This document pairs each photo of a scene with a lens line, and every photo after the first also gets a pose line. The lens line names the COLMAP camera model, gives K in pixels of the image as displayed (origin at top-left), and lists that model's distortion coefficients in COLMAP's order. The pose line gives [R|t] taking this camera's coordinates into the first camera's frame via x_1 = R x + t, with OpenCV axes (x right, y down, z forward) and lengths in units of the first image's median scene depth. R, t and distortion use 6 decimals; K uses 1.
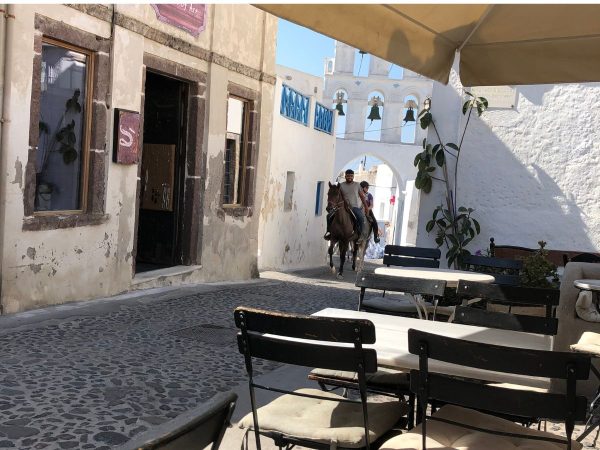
lens RADIAL K [[850.6, 0, 300.0], [0, 850.6, 225.0], [0, 0, 1]] dist [0.319912, 0.040298]
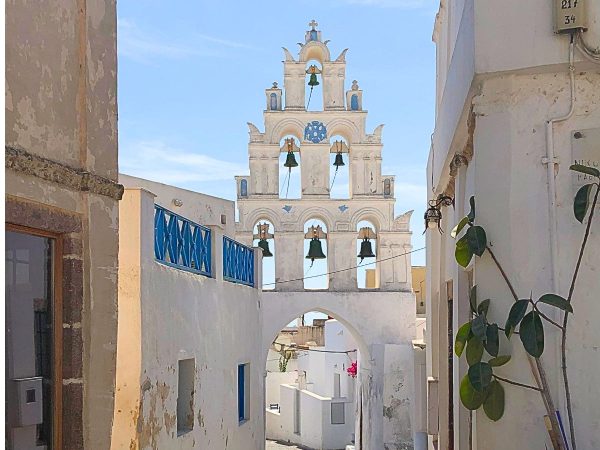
lens RADIAL K [[850.6, 0, 300.0], [0, 850.6, 225.0], [0, 0, 1]] dist [0.319912, 0.040298]
pose [[0.992862, -0.079467, 0.088941, 0.018058], [0.093489, 0.981579, -0.166619, -0.042990], [-0.074062, 0.173744, 0.982002, 0.375346]]
